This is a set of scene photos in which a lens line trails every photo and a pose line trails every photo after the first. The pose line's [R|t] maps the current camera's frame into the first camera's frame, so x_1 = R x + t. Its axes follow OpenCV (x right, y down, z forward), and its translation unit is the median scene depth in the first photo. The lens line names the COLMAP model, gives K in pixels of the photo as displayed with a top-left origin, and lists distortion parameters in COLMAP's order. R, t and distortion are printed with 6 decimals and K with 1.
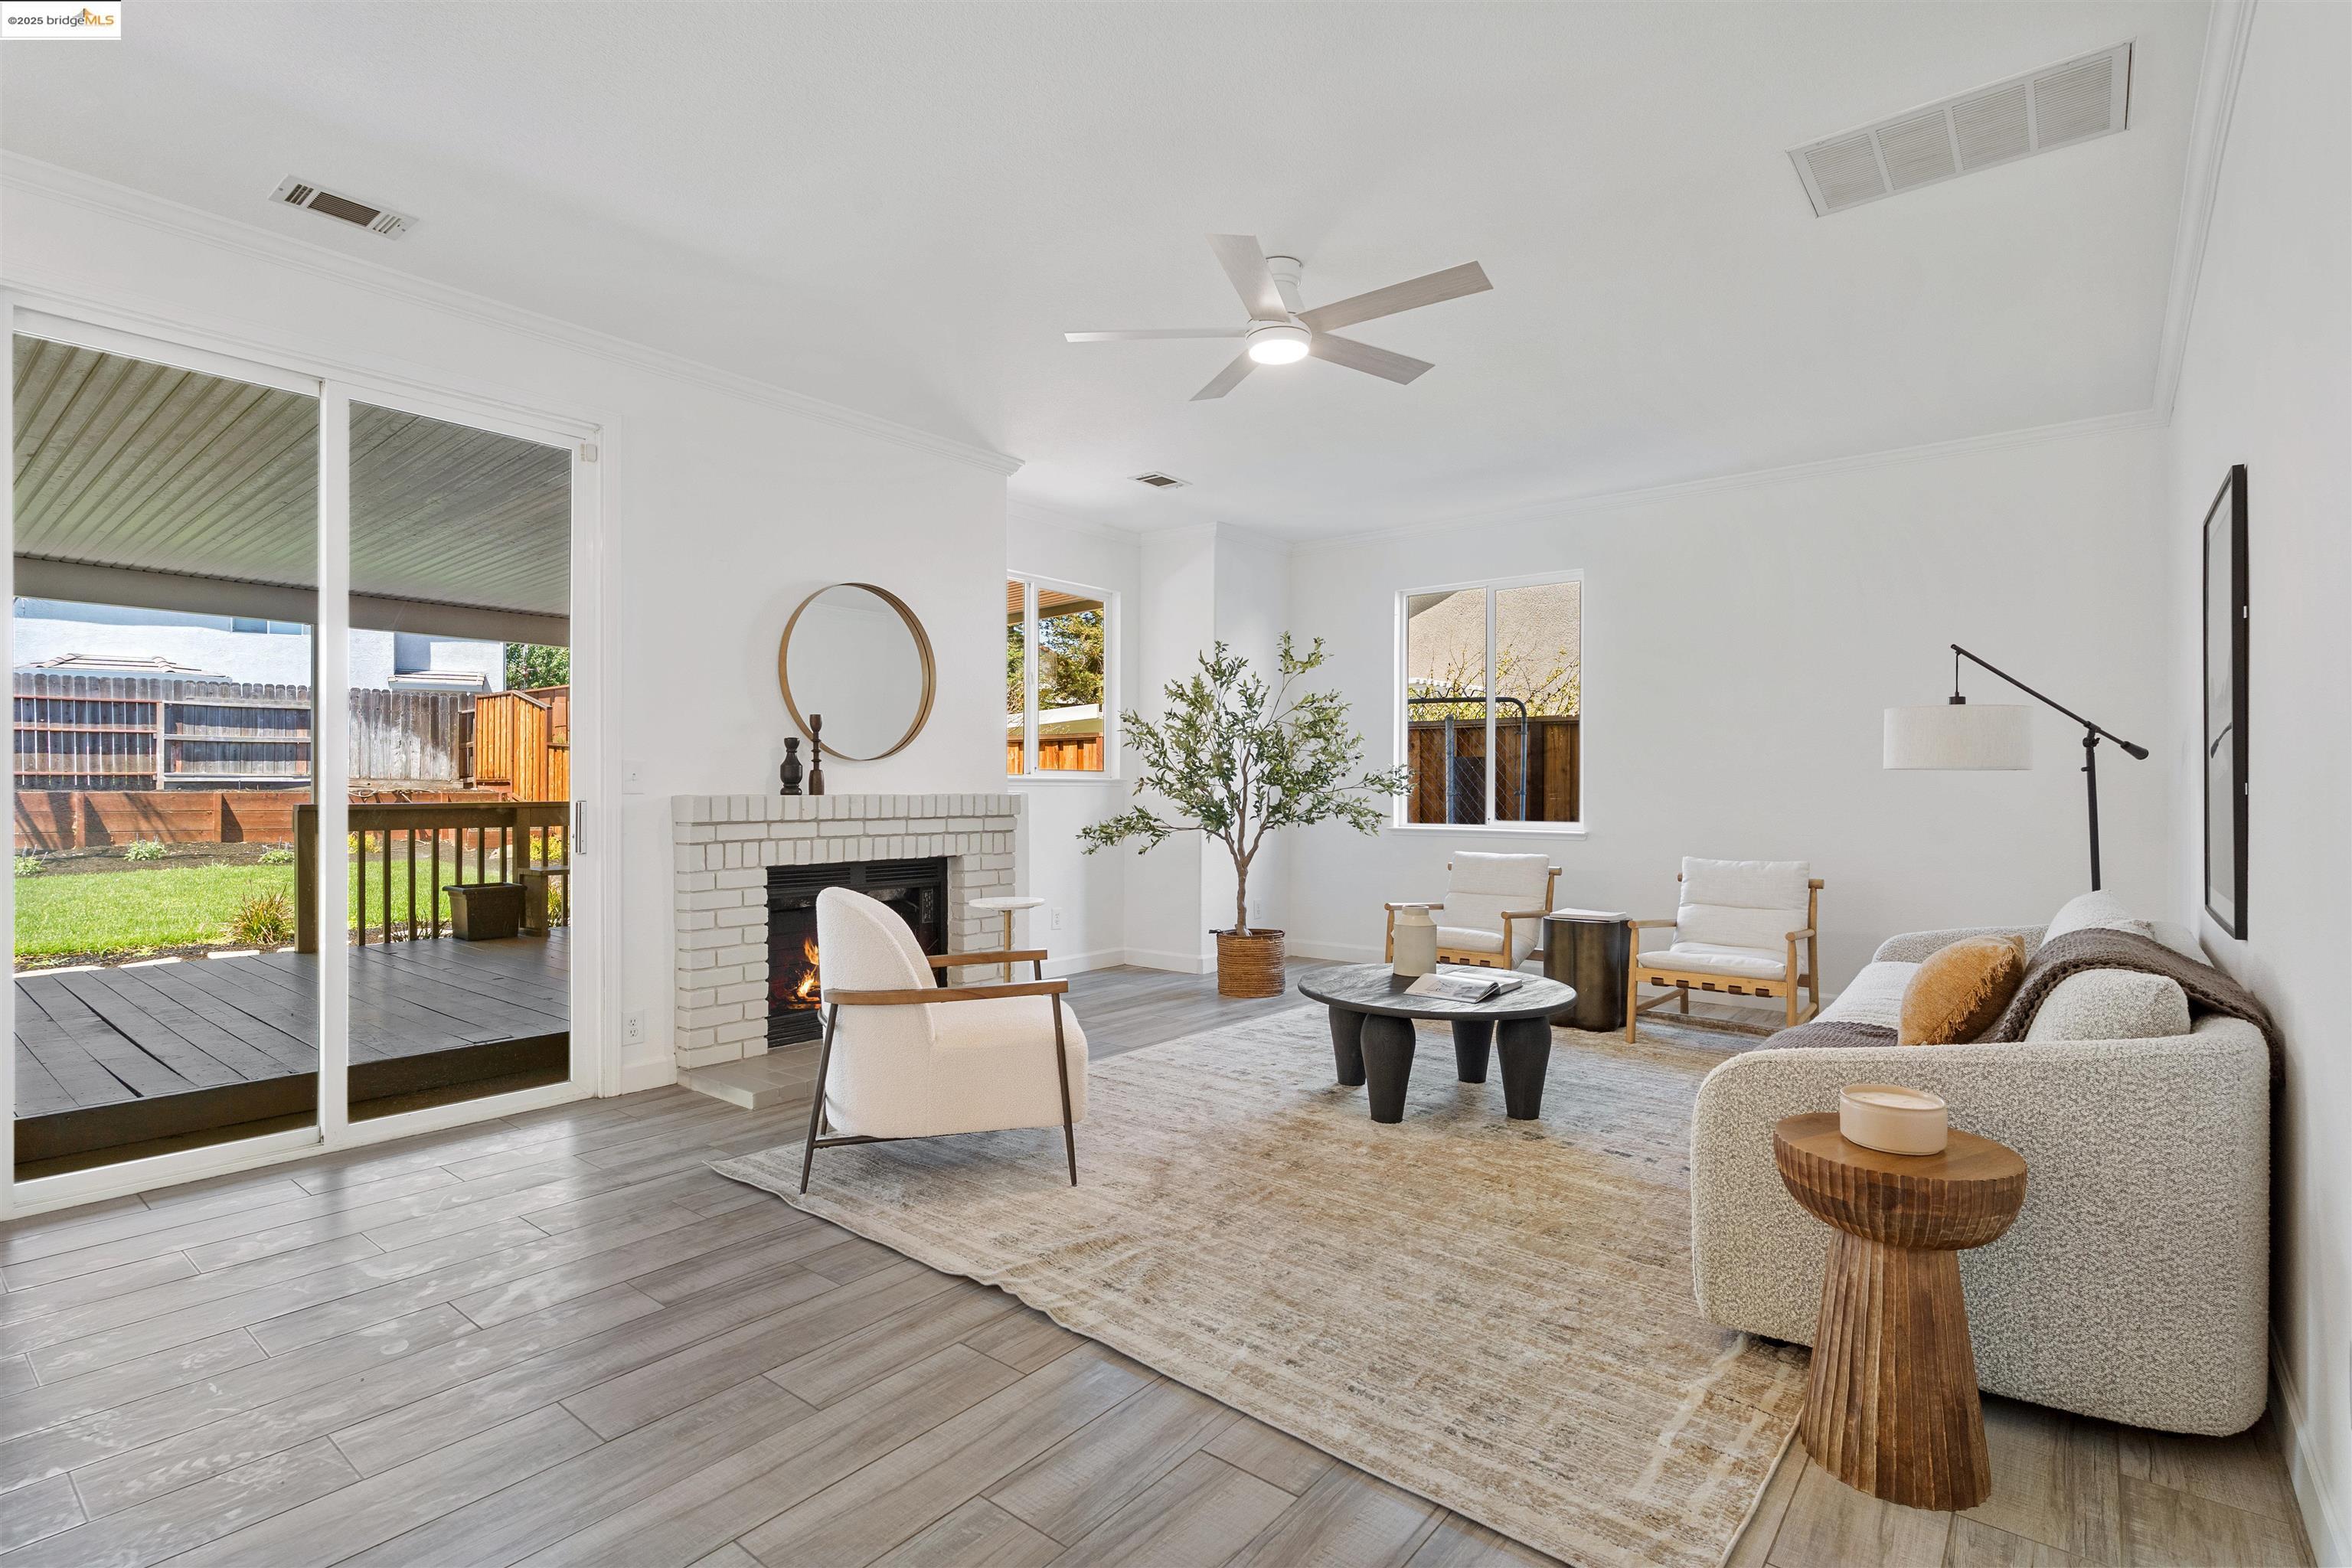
lens RADIAL K [[1118.0, 0, 1168.2], [0, 1118.0, 794.9], [0, 0, 1]] dist [-0.000983, 0.000082]
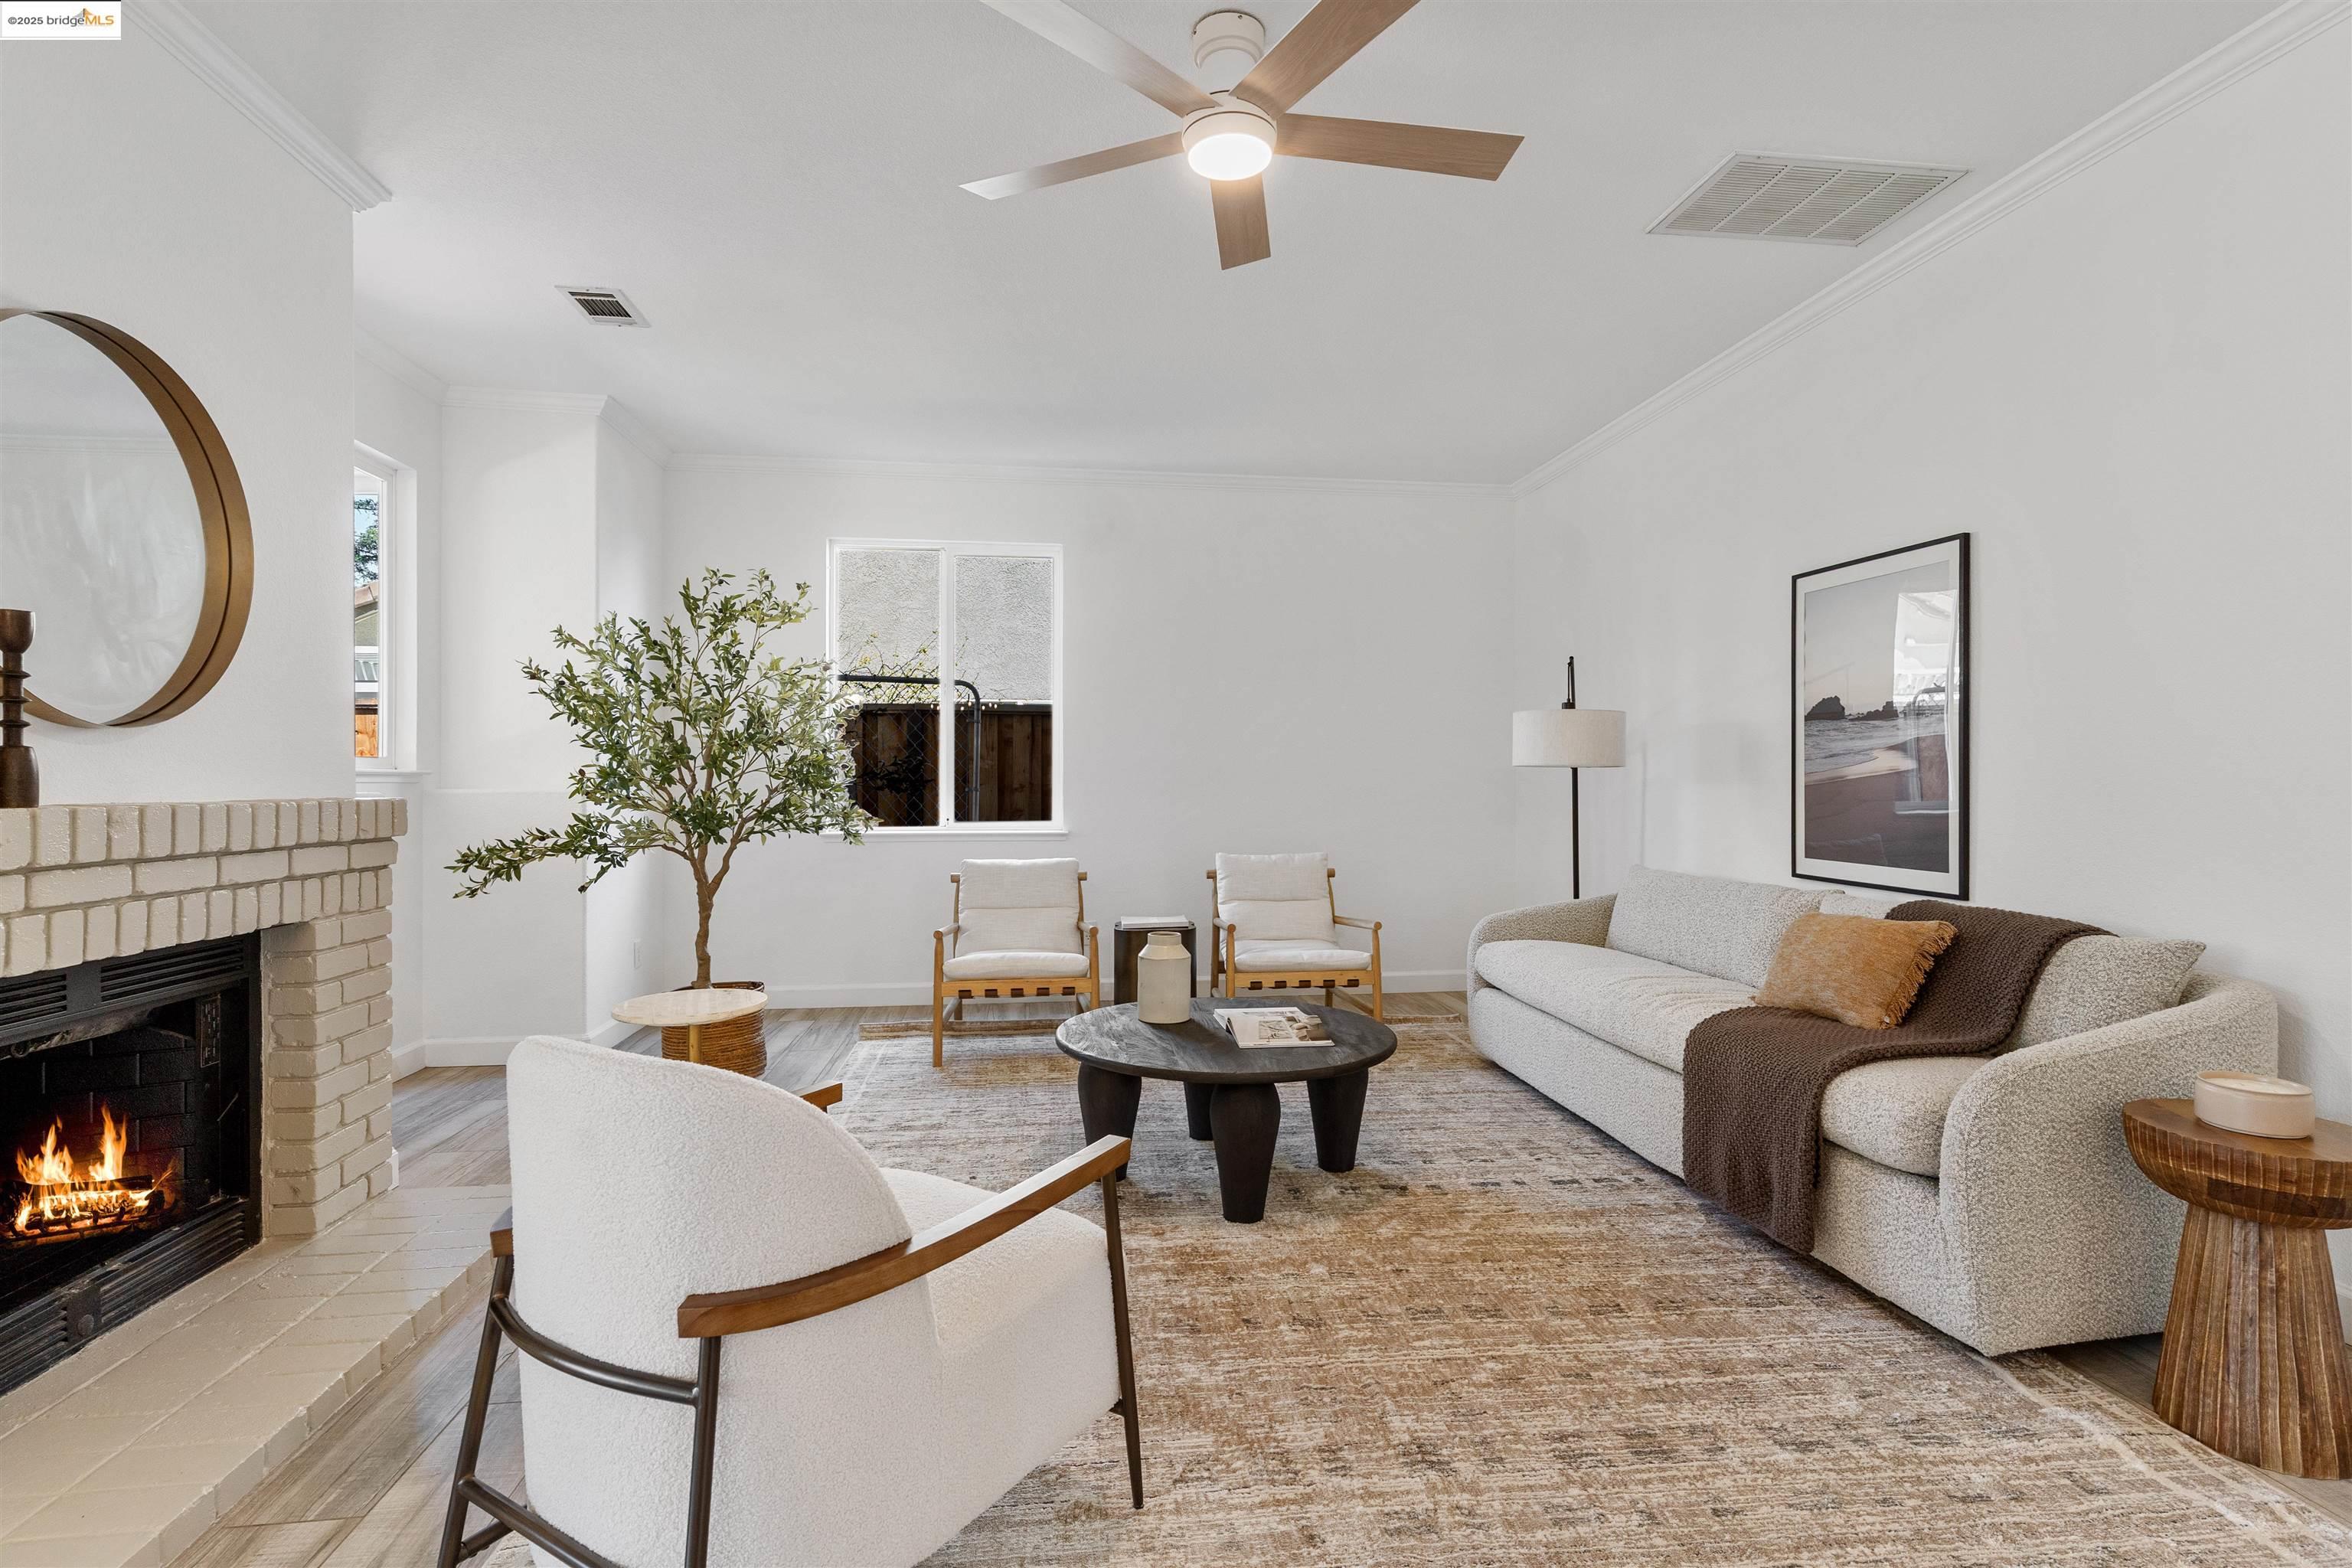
lens RADIAL K [[1118.0, 0, 1168.2], [0, 1118.0, 794.9], [0, 0, 1]] dist [-0.000983, 0.000082]
pose [[0.687584, -0.011264, 0.726017, -0.321652], [0.007460, 0.999936, 0.008449, -0.005099], [-0.726066, -0.000394, 0.687625, 0.414710]]
